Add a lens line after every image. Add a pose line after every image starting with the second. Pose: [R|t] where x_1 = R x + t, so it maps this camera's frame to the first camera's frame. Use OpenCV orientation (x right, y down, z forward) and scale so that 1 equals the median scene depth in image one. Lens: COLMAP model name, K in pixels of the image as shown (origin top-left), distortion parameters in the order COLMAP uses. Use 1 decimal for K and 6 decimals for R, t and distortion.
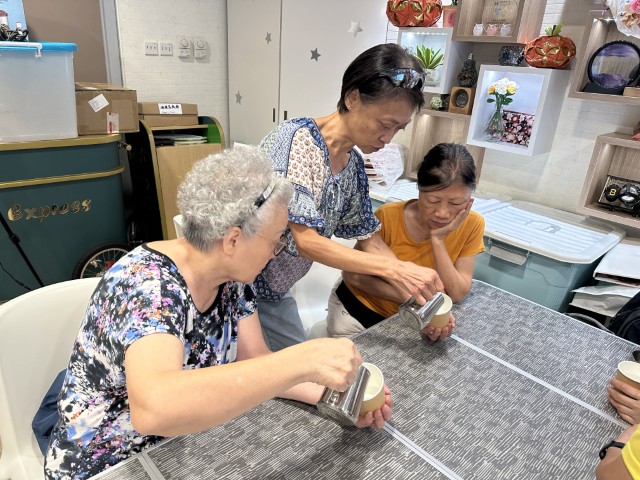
lens RADIAL K [[454.5, 0, 320.0], [0, 454.5, 240.0], [0, 0, 1]] dist [-0.002915, -0.008652]
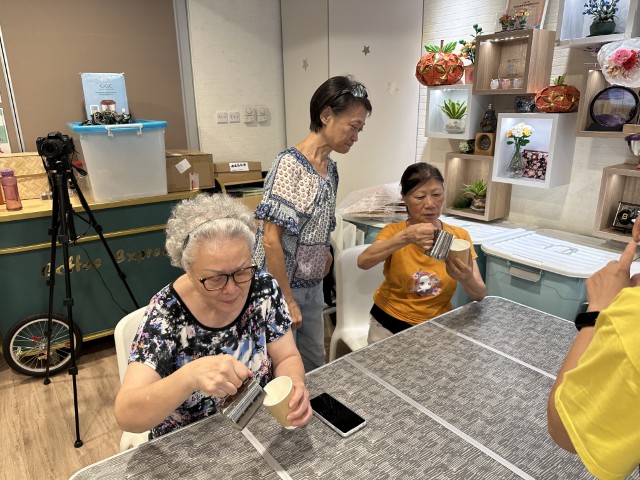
lens RADIAL K [[454.5, 0, 320.0], [0, 454.5, 240.0], [0, 0, 1]] dist [-0.002915, -0.008652]
pose [[0.989970, -0.041822, -0.134945, 0.045441], [0.028299, 0.994522, -0.100620, 0.037690], [0.138414, 0.095792, 0.985731, -0.169025]]
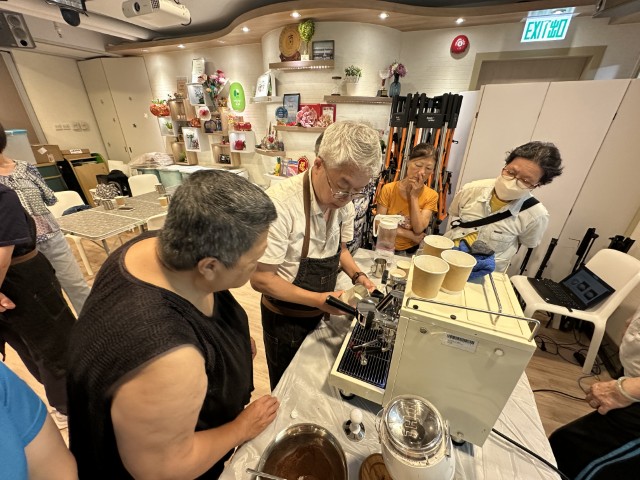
lens RADIAL K [[255.5, 0, 318.9], [0, 255.5, 238.7], [0, 0, 1]] dist [-0.001481, 0.000046]
pose [[0.905153, -0.229727, 0.357664, 0.400685], [0.201158, 0.972703, 0.115689, 0.424312], [-0.374478, -0.032769, 0.926657, -1.221071]]
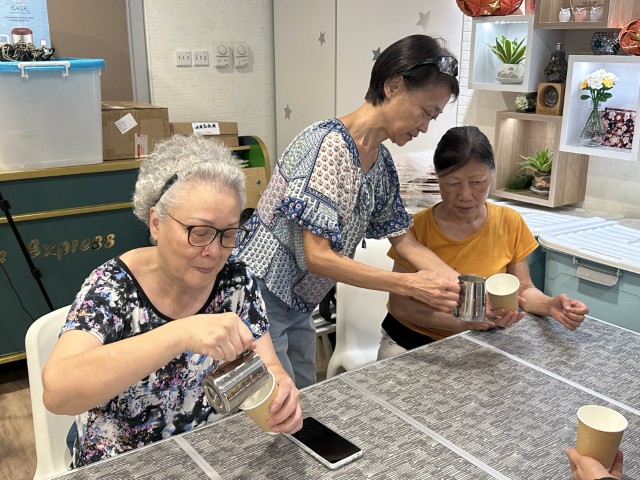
lens RADIAL K [[667.8, 0, 326.3], [0, 667.8, 240.0], [0, 0, 1]] dist [0.057214, -0.140367]
pose [[0.990673, -0.023643, -0.134196, 0.070517], [0.008219, 0.993408, -0.114340, 0.081182], [0.136015, 0.112170, 0.984336, -0.220318]]
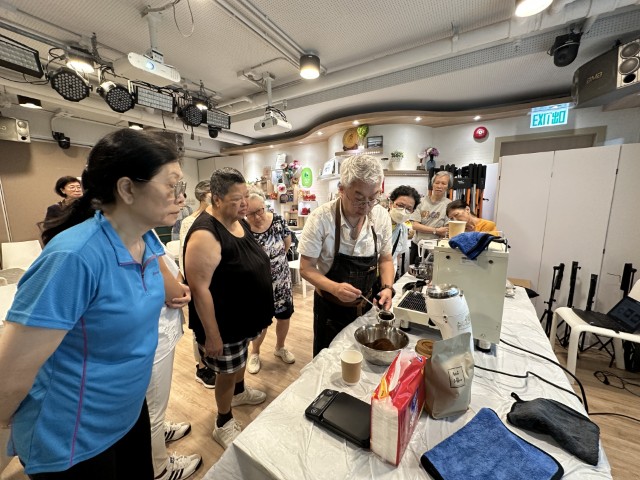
lens RADIAL K [[259.2, 0, 320.0], [0, 259.2, 240.0], [0, 0, 1]] dist [0.000657, 0.000019]
pose [[0.959532, -0.110198, 0.259142, 0.181197], [0.166660, 0.964007, -0.207159, 0.631732], [-0.226986, 0.241964, 0.943362, -1.475652]]
